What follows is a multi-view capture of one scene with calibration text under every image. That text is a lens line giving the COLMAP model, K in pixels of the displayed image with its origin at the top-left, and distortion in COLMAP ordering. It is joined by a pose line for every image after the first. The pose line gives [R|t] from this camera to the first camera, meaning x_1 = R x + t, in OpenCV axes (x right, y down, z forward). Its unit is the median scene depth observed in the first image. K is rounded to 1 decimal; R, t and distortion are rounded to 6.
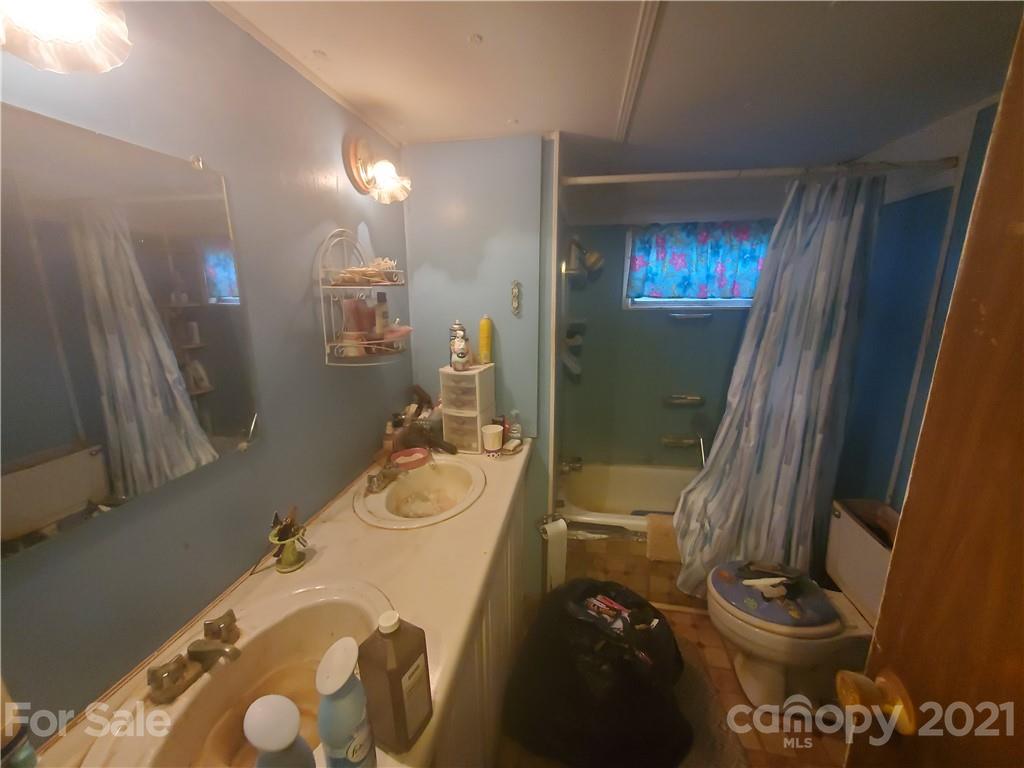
lens RADIAL K [[408.7, 0, 513.3], [0, 408.7, 384.0], [0, 0, 1]] dist [0.008287, -0.002038]
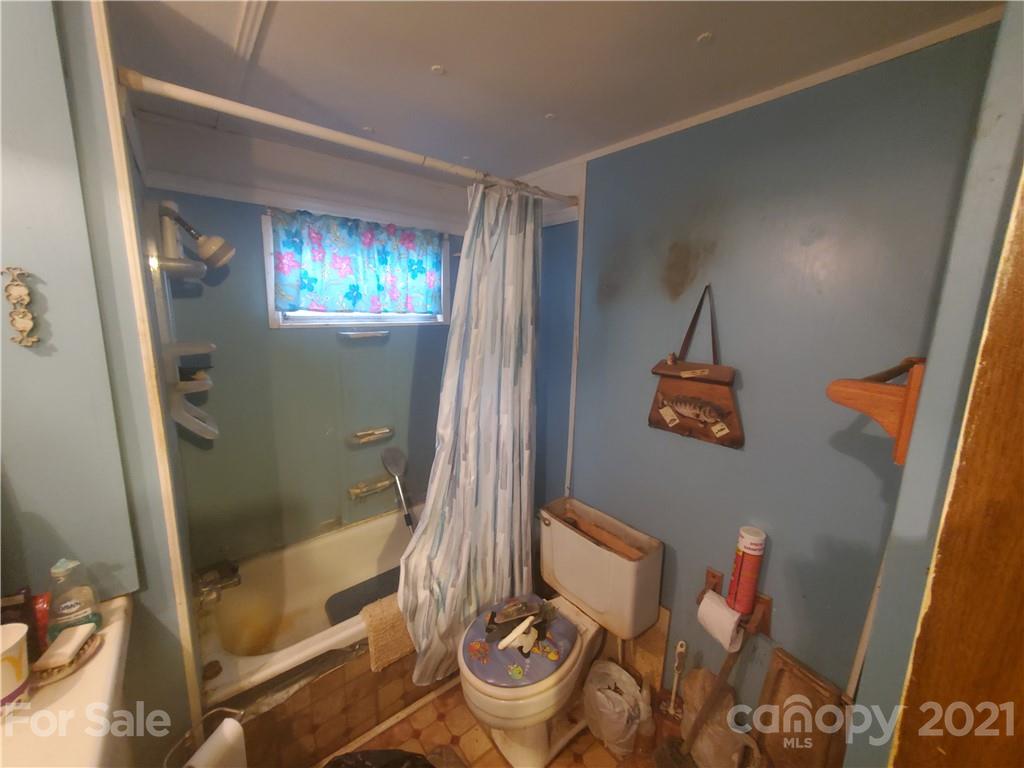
lens RADIAL K [[408.7, 0, 514.5], [0, 408.7, 379.2], [0, 0, 1]] dist [0.008287, -0.002038]
pose [[0.657613, -0.113839, 0.744705, 0.013135], [0.147249, 0.988874, 0.021135, -0.061135], [-0.738825, 0.095759, 0.667059, 0.295610]]
